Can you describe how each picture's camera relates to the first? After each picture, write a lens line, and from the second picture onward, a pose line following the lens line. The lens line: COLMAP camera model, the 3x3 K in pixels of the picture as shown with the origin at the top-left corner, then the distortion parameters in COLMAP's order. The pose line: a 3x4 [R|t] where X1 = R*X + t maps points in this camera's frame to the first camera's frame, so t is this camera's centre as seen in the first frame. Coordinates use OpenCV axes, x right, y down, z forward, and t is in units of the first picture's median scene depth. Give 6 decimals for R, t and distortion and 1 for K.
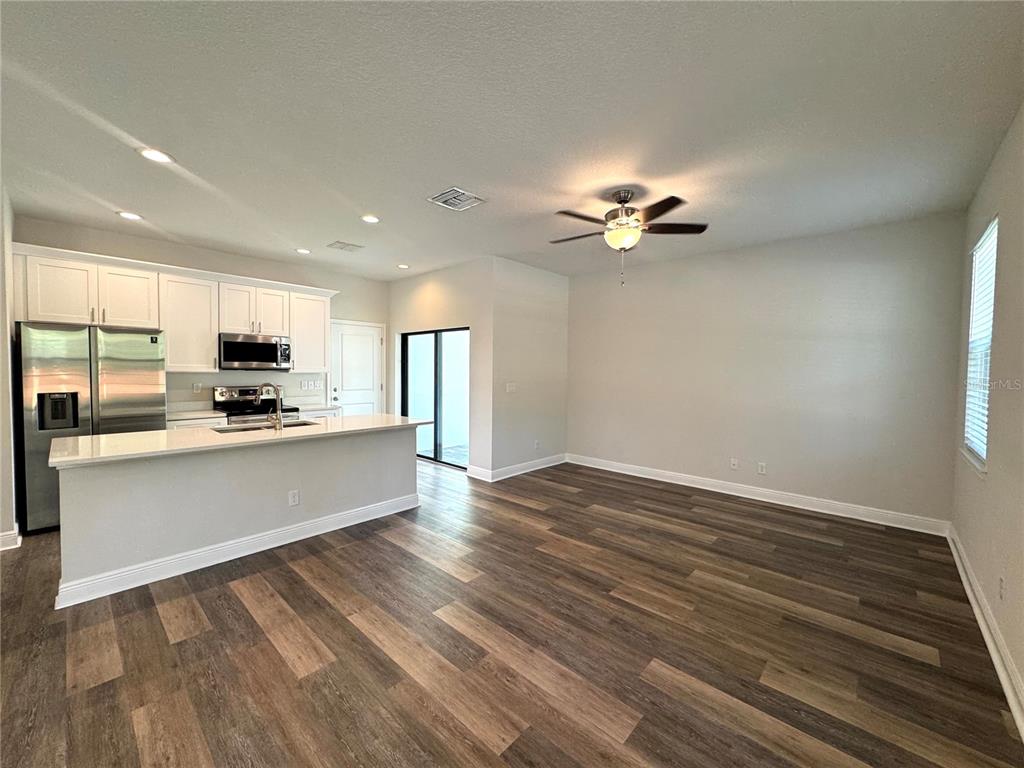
lens RADIAL K [[408.1, 0, 512.4], [0, 408.1, 382.4], [0, 0, 1]] dist [-0.004238, 0.000295]
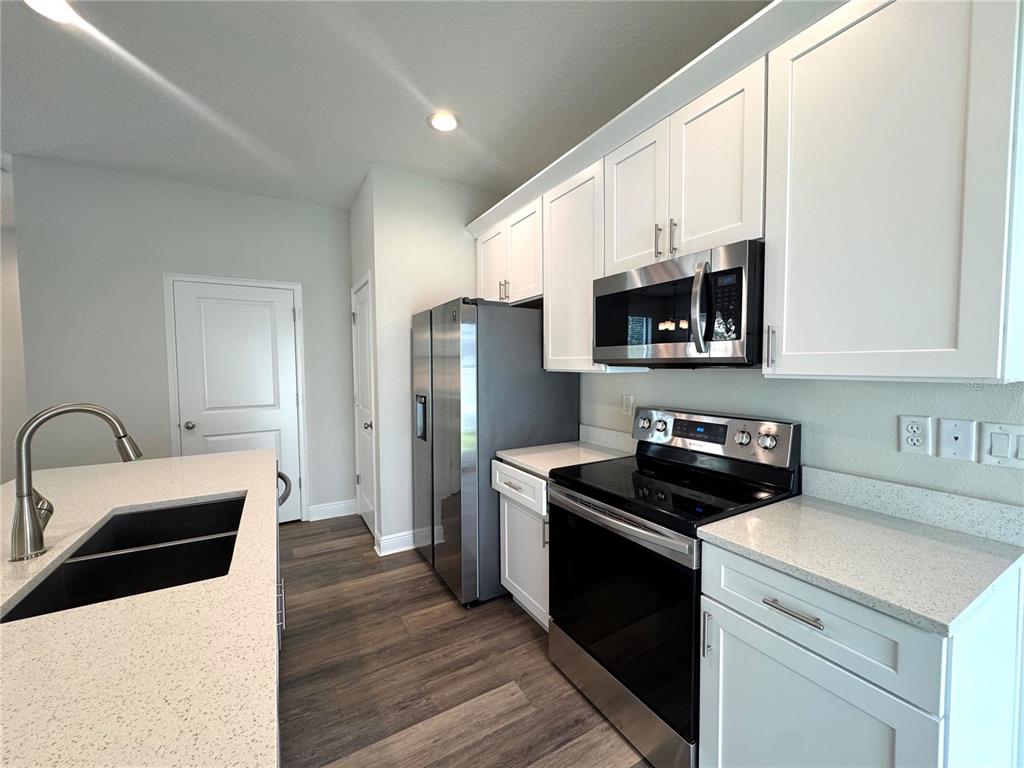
lens RADIAL K [[408.1, 0, 511.9], [0, 408.1, 380.9], [0, 0, 1]] dist [-0.004238, 0.000295]
pose [[-0.303123, 0.030700, -0.952457, -0.375130], [-0.028612, 0.998737, 0.041298, -0.041507], [0.952522, 0.039770, -0.301862, 1.378003]]
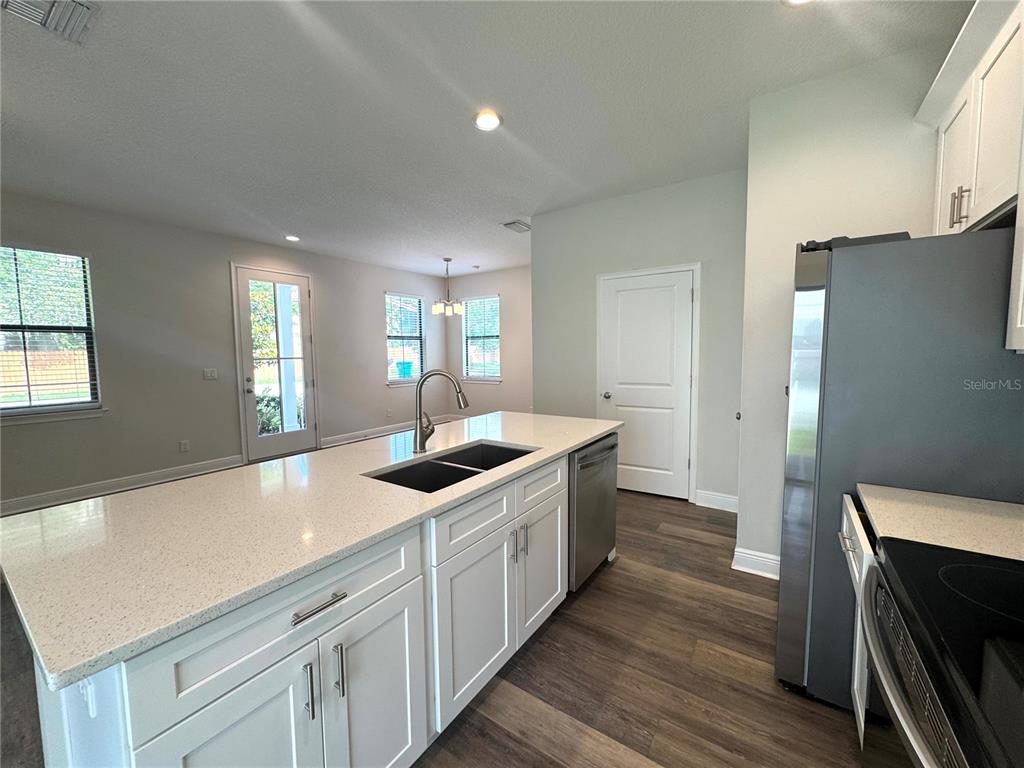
lens RADIAL K [[408.1, 0, 512.5], [0, 408.1, 382.4], [0, 0, 1]] dist [-0.004238, 0.000295]
pose [[-0.990498, 0.011673, -0.137028, -0.597119], [-0.003271, 0.994110, 0.108324, -0.042506], [0.137486, 0.107743, -0.984626, 1.500434]]
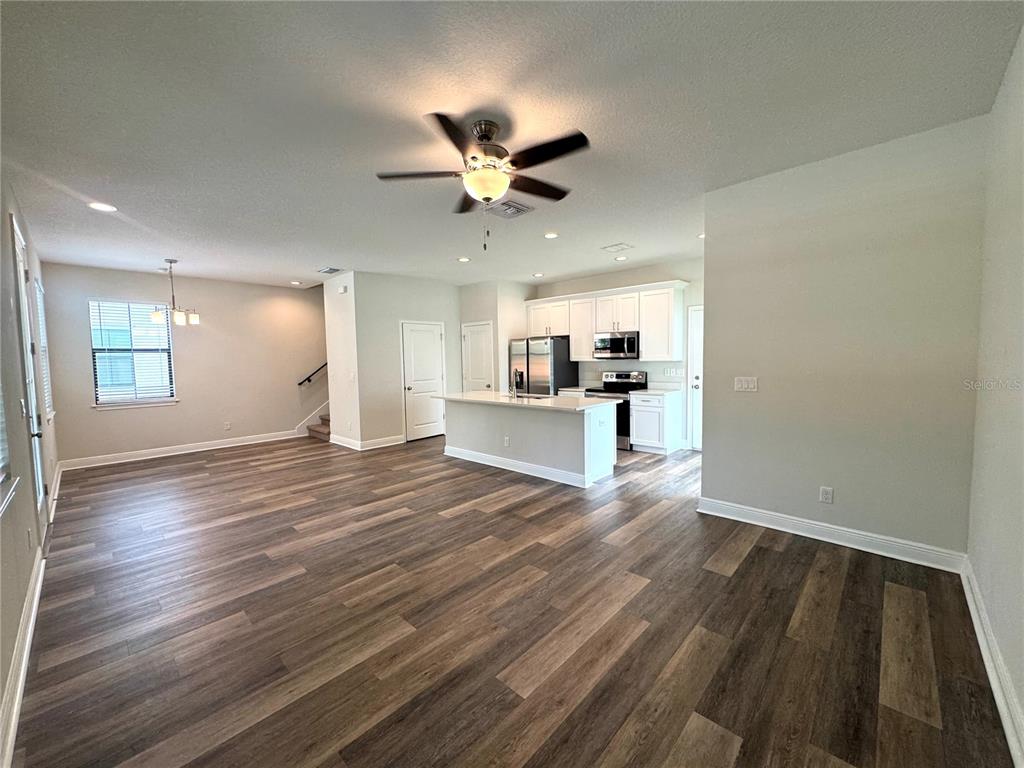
lens RADIAL K [[408.1, 0, 512.7], [0, 408.1, 382.1], [0, 0, 1]] dist [-0.004238, 0.000295]
pose [[-0.013426, 0.049918, -0.998663, 0.953167], [-0.015805, 0.998618, 0.050128, -0.023682], [0.999785, 0.016457, -0.012619, 0.964022]]
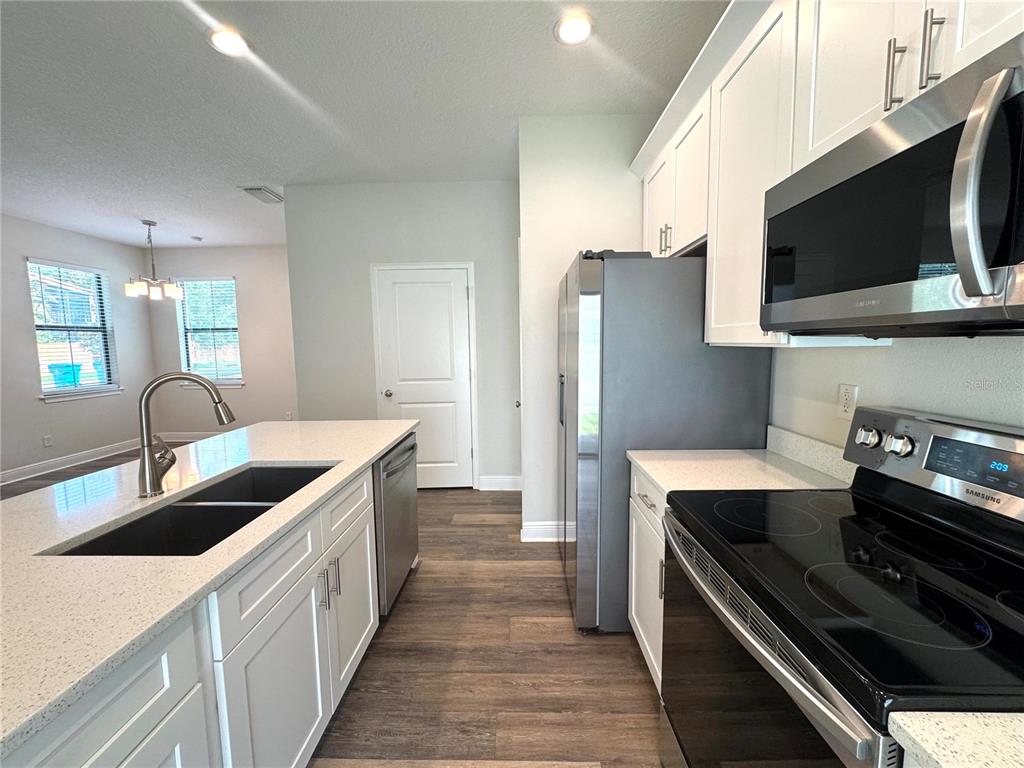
lens RADIAL K [[408.1, 0, 512.5], [0, 408.1, 381.8], [0, 0, 1]] dist [-0.004238, 0.000295]
pose [[-0.752976, 0.060588, -0.655253, -0.558892], [-0.015944, 0.993780, 0.110213, -0.038086], [0.657855, 0.093435, -0.747326, 1.436613]]
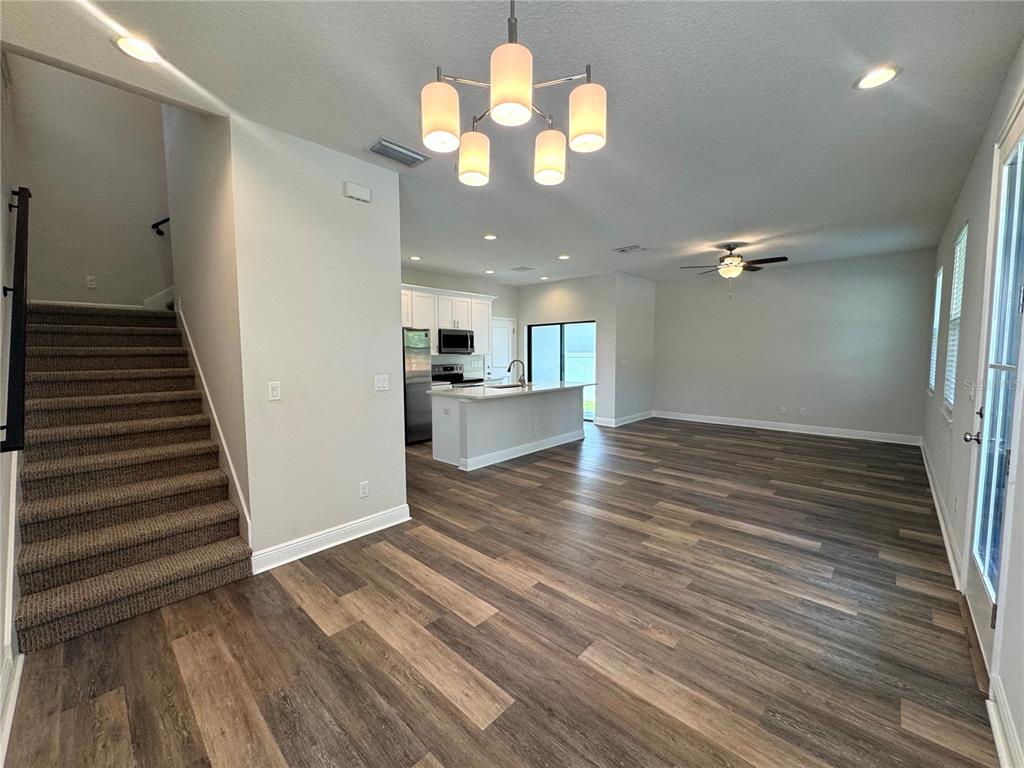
lens RADIAL K [[408.1, 0, 512.2], [0, 408.1, 381.4], [0, 0, 1]] dist [-0.004238, 0.000295]
pose [[0.999760, -0.016358, -0.014551, -0.568543], [0.016916, 0.999094, 0.039054, 0.023456], [0.013899, -0.039291, 0.999131, -0.670578]]
